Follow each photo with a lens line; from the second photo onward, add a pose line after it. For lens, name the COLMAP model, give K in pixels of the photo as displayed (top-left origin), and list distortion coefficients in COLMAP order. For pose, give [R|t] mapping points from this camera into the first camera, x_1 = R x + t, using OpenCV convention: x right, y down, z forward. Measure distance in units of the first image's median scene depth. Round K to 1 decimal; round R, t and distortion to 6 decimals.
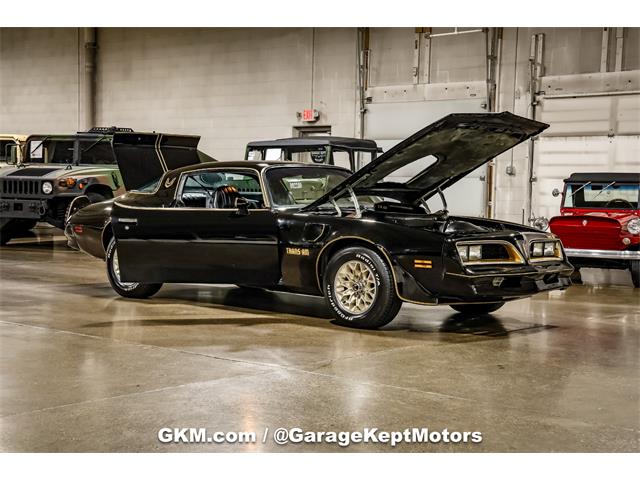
lens RADIAL K [[1168.9, 0, 320.0], [0, 1168.9, 240.0], [0, 0, 1]] dist [0.206570, 0.262763]
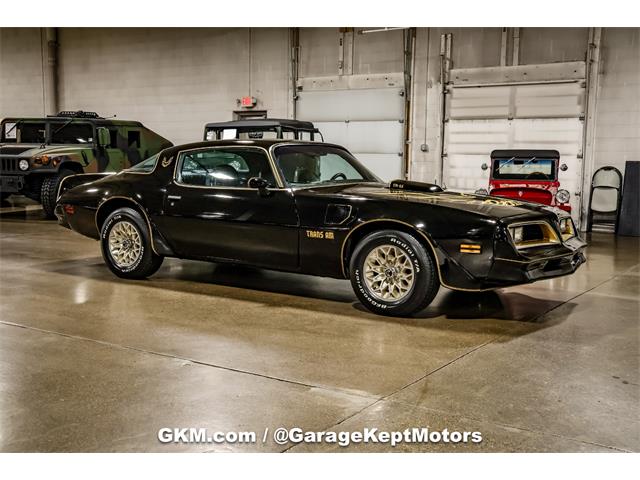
lens RADIAL K [[805.6, 0, 320.0], [0, 805.6, 240.0], [0, 0, 1]] dist [-0.008419, 0.401115]
pose [[0.990123, -0.020671, 0.138669, -0.064557], [0.013036, 0.998360, 0.055743, -0.013076], [-0.139593, -0.053384, 0.988769, 0.209456]]
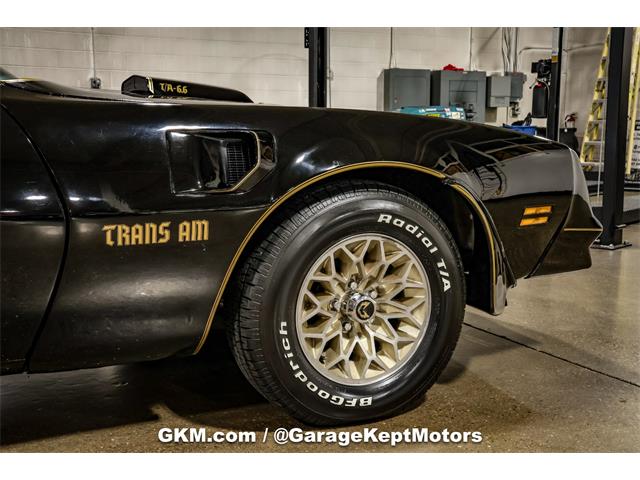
lens RADIAL K [[805.6, 0, 320.0], [0, 805.6, 240.0], [0, 0, 1]] dist [-0.008419, 0.401115]
pose [[0.380438, -0.150164, 0.912534, -0.108334], [0.058735, 0.988661, 0.138204, -0.007966], [-0.922939, 0.001020, 0.384944, 0.522898]]
